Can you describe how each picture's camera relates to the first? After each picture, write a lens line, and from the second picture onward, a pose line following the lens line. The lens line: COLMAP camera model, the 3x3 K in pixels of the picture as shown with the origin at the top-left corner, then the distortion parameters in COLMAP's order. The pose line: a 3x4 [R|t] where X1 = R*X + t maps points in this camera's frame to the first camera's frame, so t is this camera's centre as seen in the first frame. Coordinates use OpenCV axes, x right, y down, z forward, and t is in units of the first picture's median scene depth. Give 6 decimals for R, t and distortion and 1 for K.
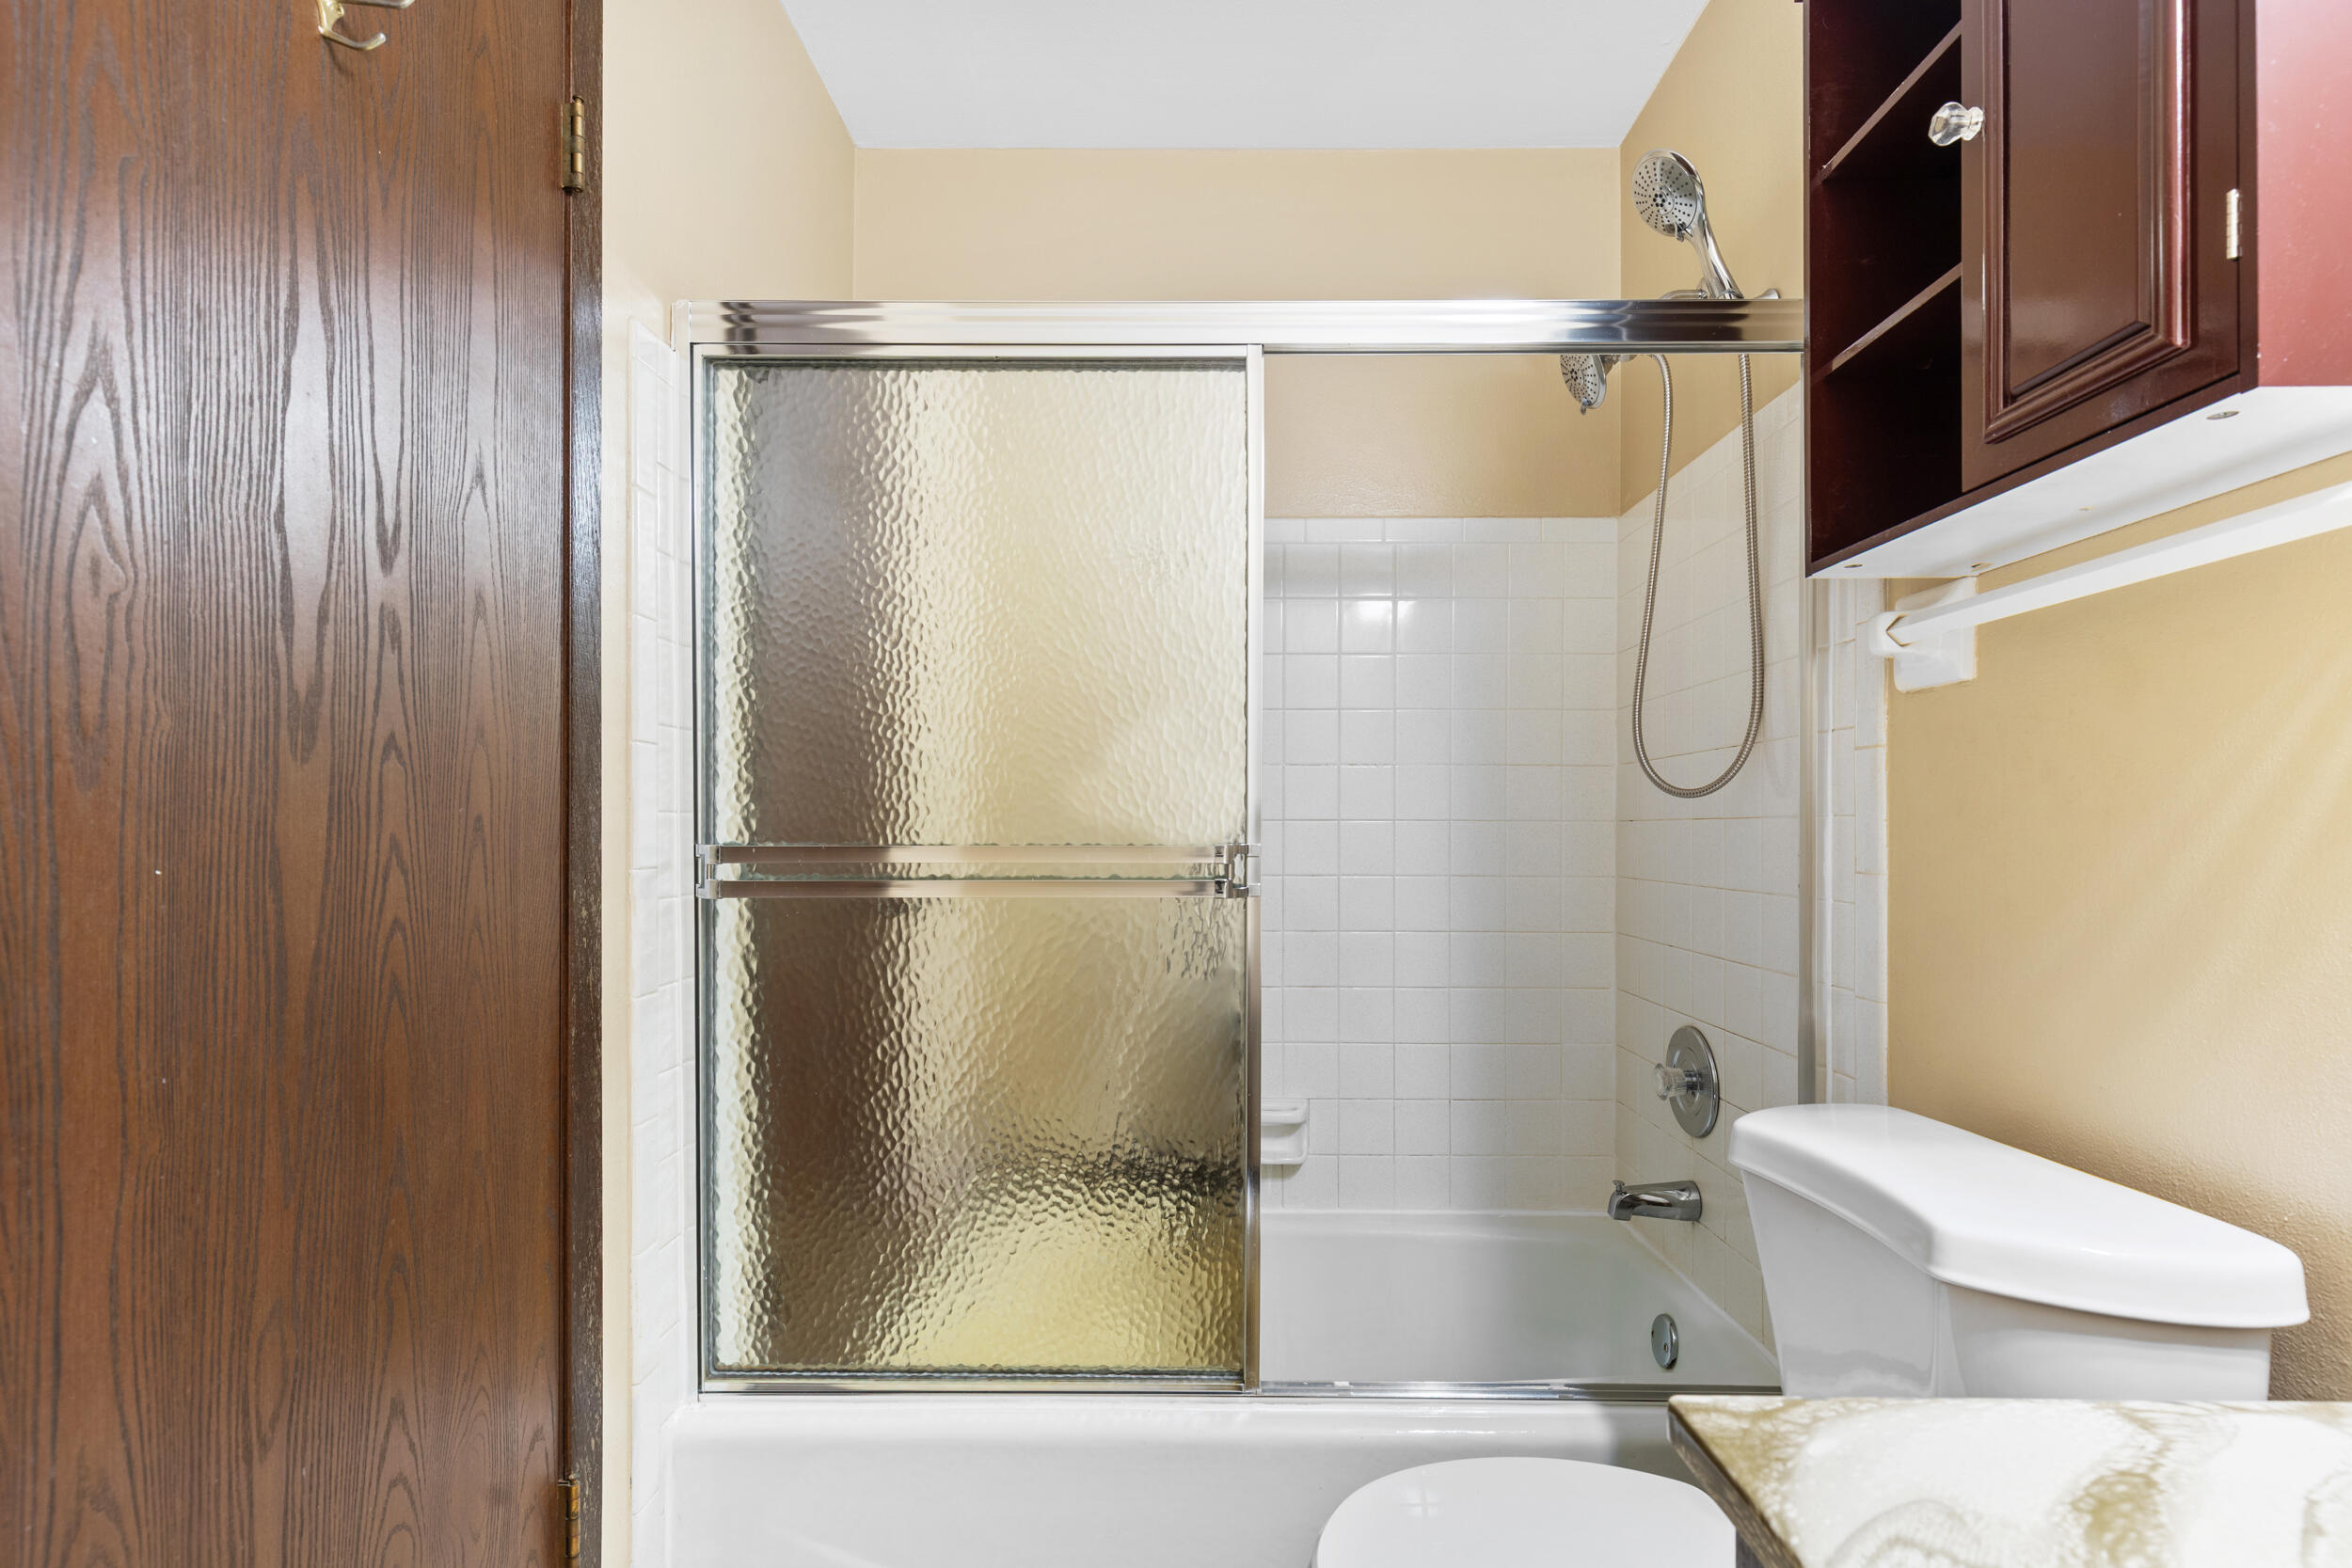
lens RADIAL K [[1063.4, 0, 1173.9], [0, 1063.4, 822.5], [0, 0, 1]] dist [-0.000220, -0.000092]
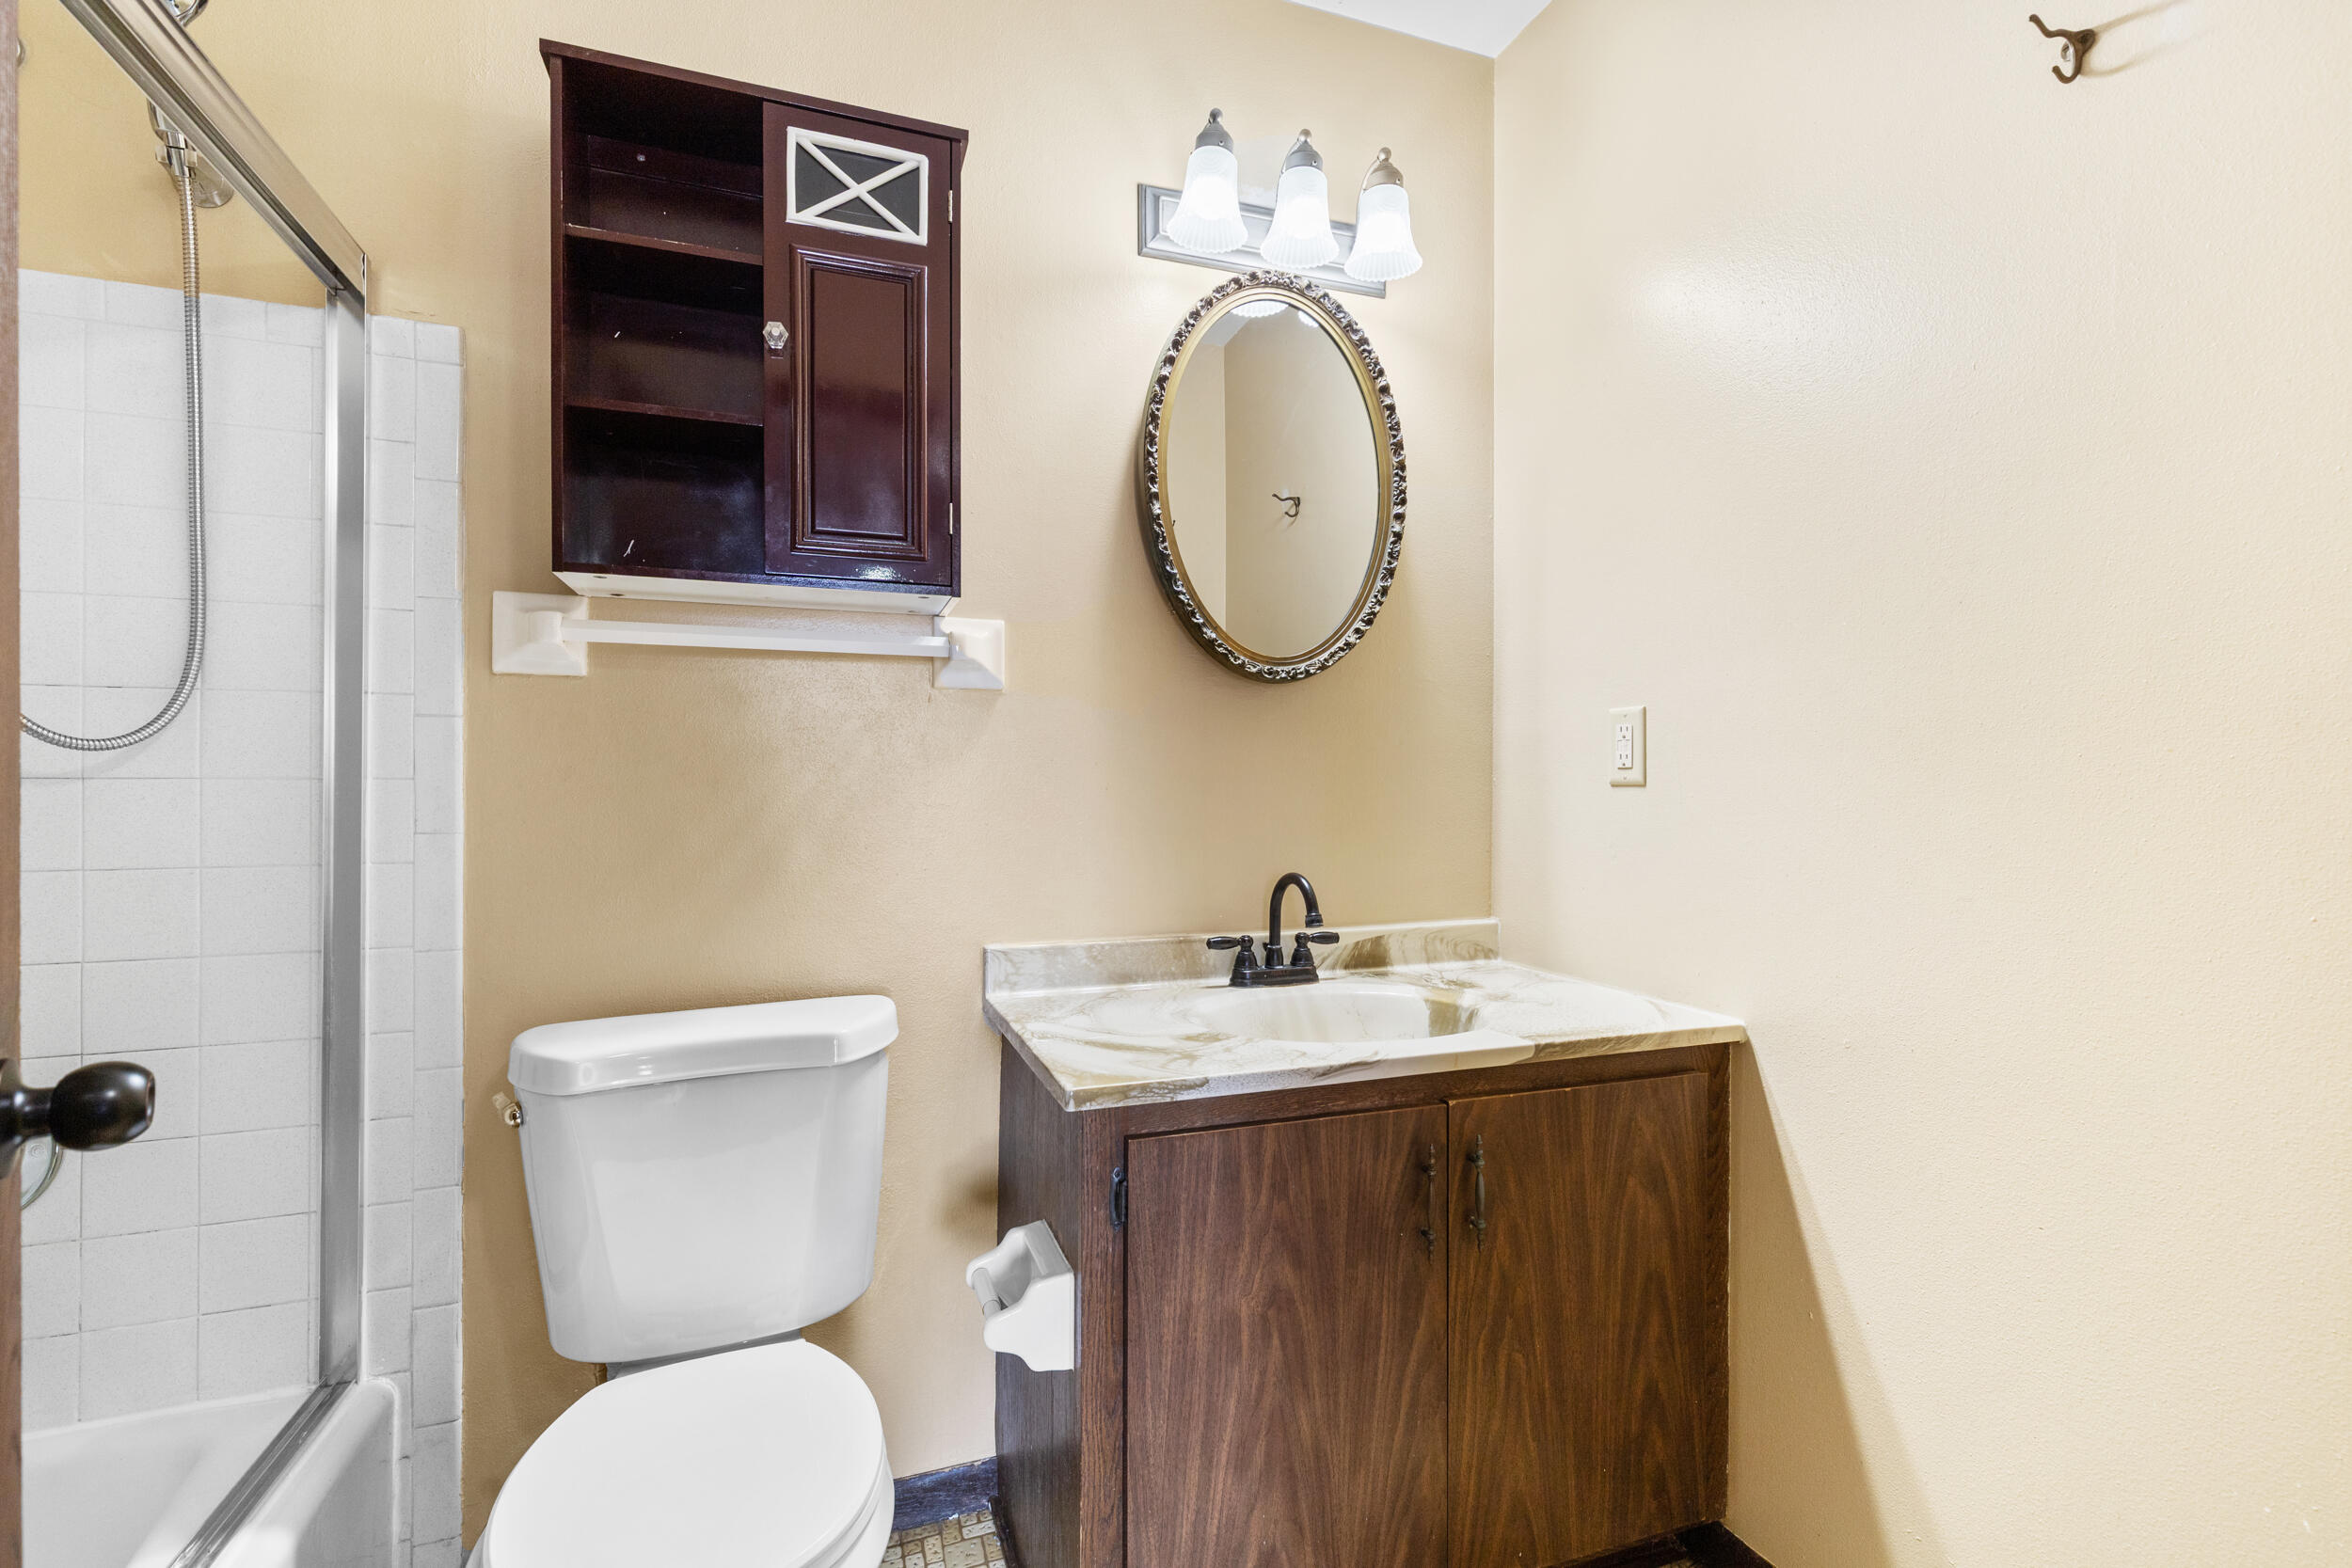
lens RADIAL K [[1063.4, 0, 1176.4], [0, 1063.4, 785.4], [0, 0, 1]] dist [-0.000220, -0.000092]
pose [[-0.352486, 0.000122, 0.935817, -0.686732], [-0.001945, 0.999998, -0.000863, -0.004462], [-0.935815, -0.002125, -0.352485, 0.728442]]
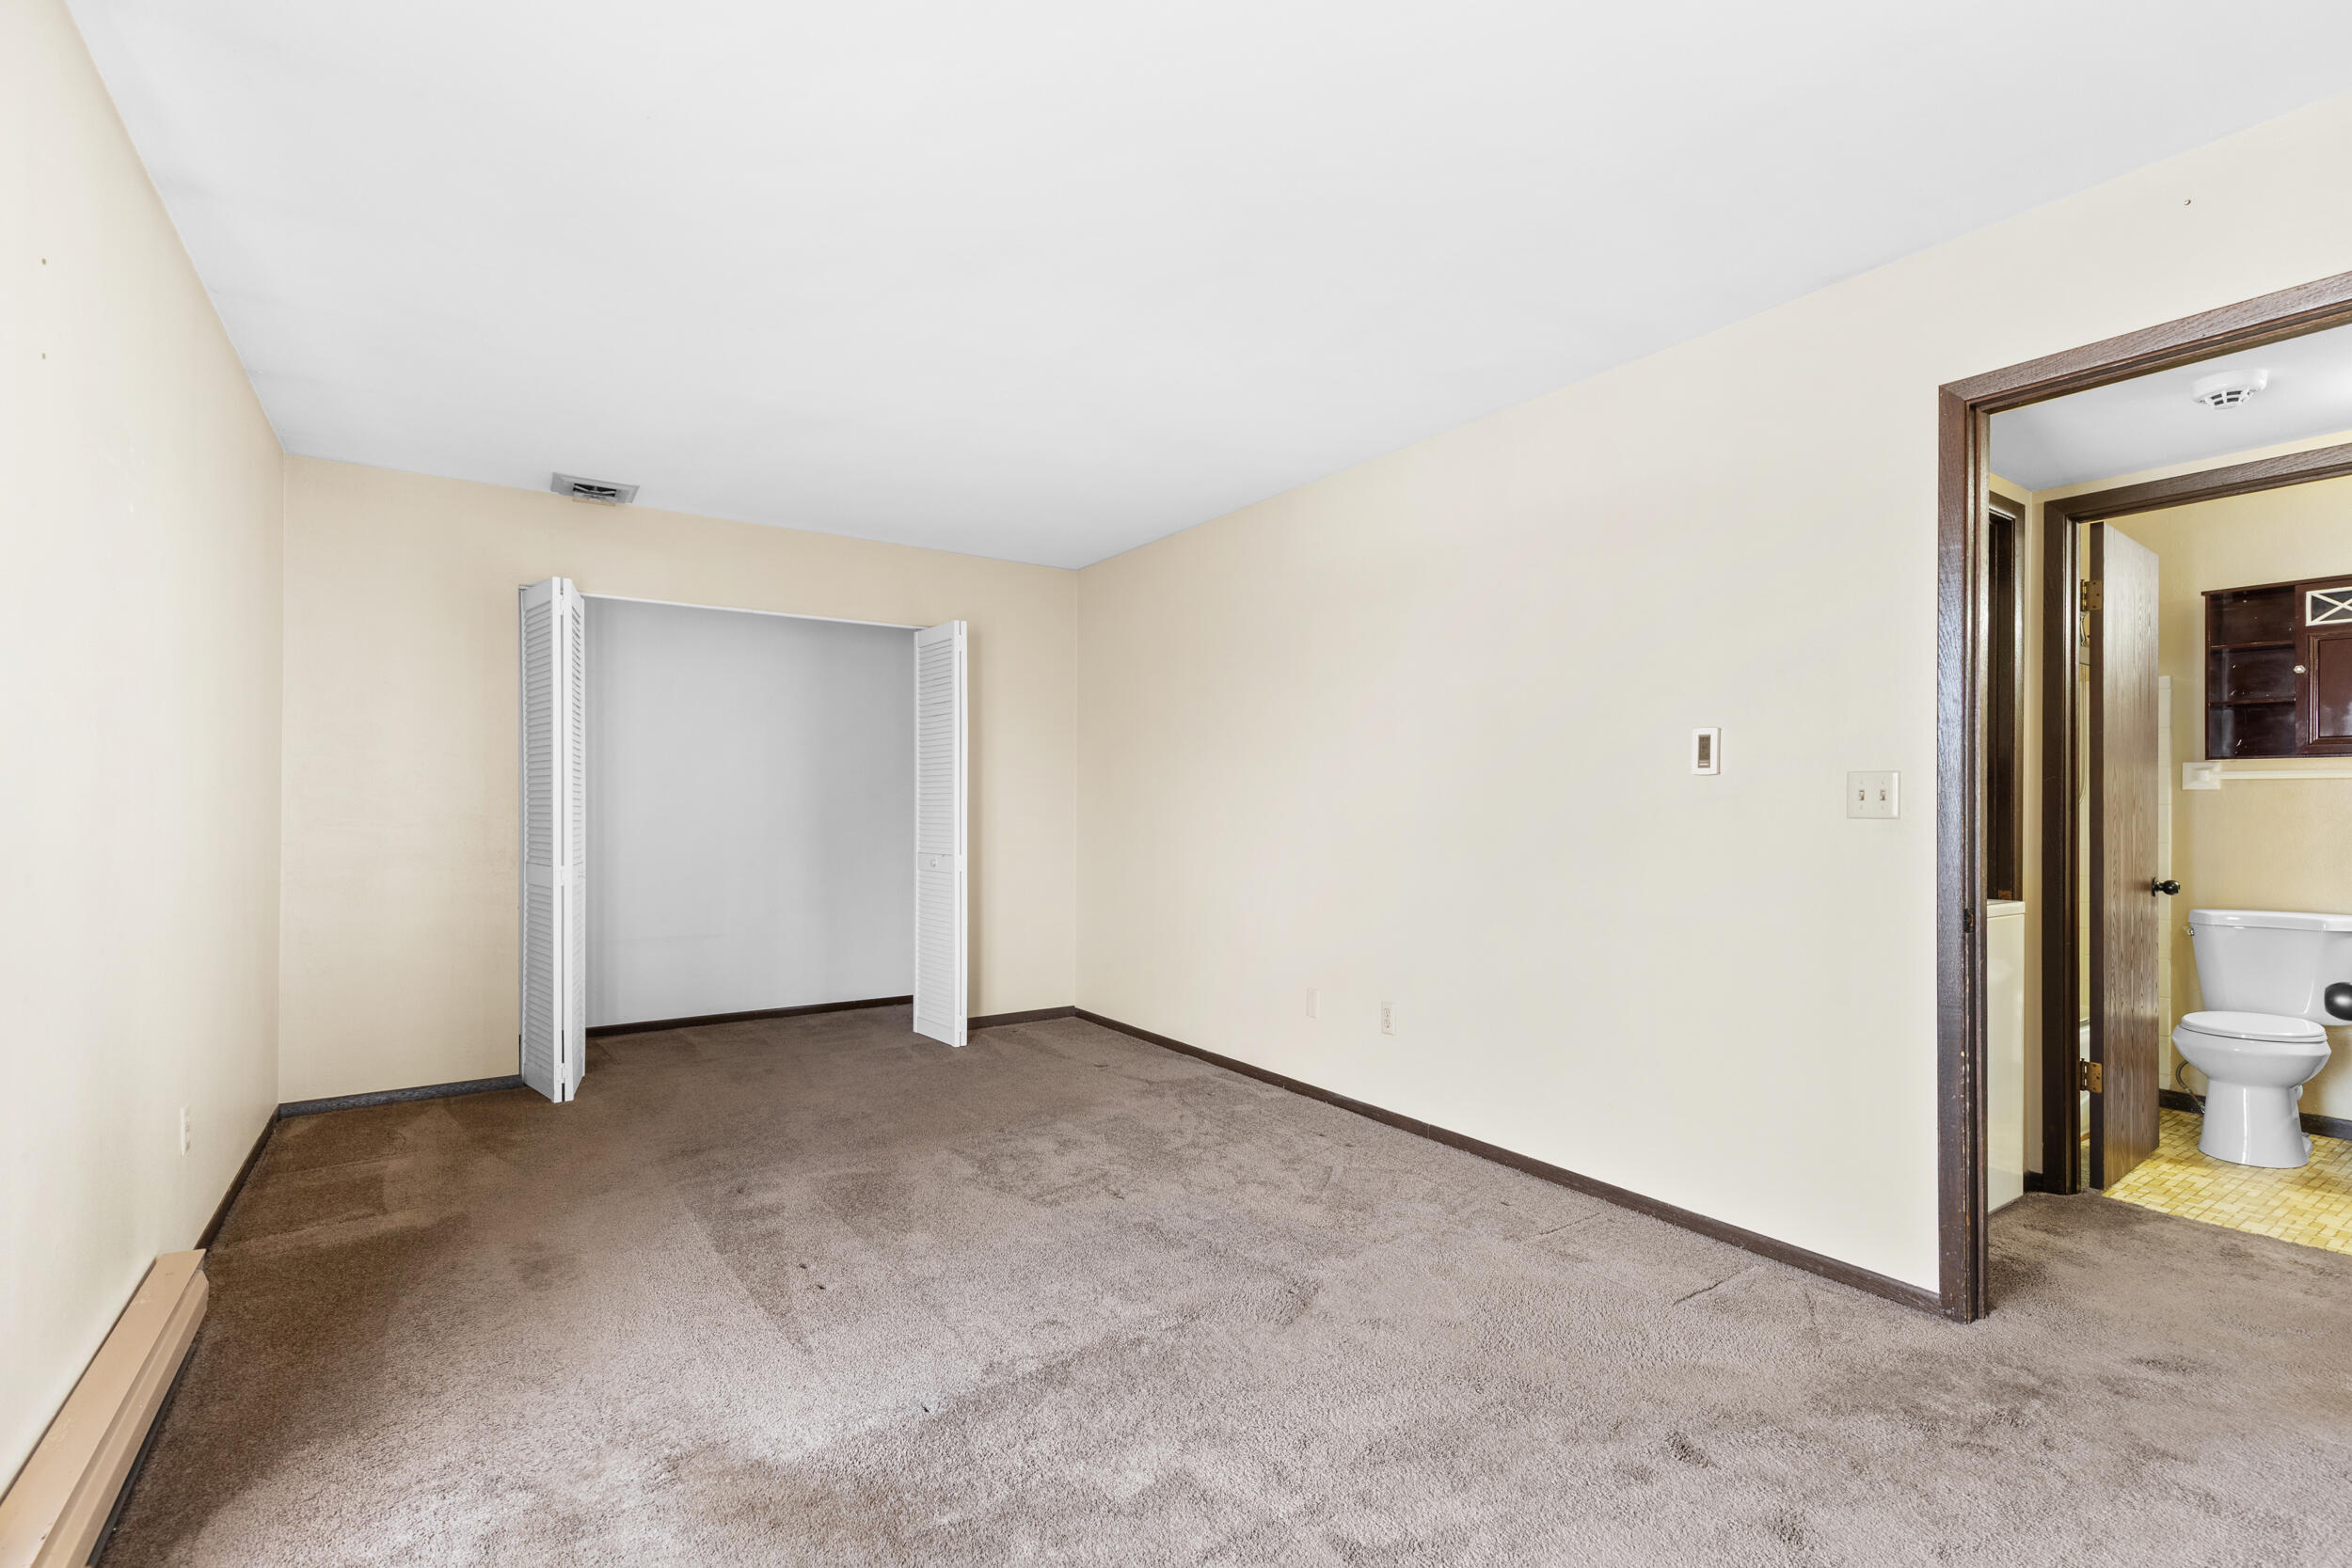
lens RADIAL K [[1063.4, 0, 1175.8], [0, 1063.4, 793.0], [0, 0, 1]] dist [-0.000220, -0.000092]
pose [[0.813963, 0.004667, 0.580898, -4.177876], [-0.002111, 0.999985, -0.005076, -0.093640], [-0.580913, 0.002905, 0.813961, 0.073833]]
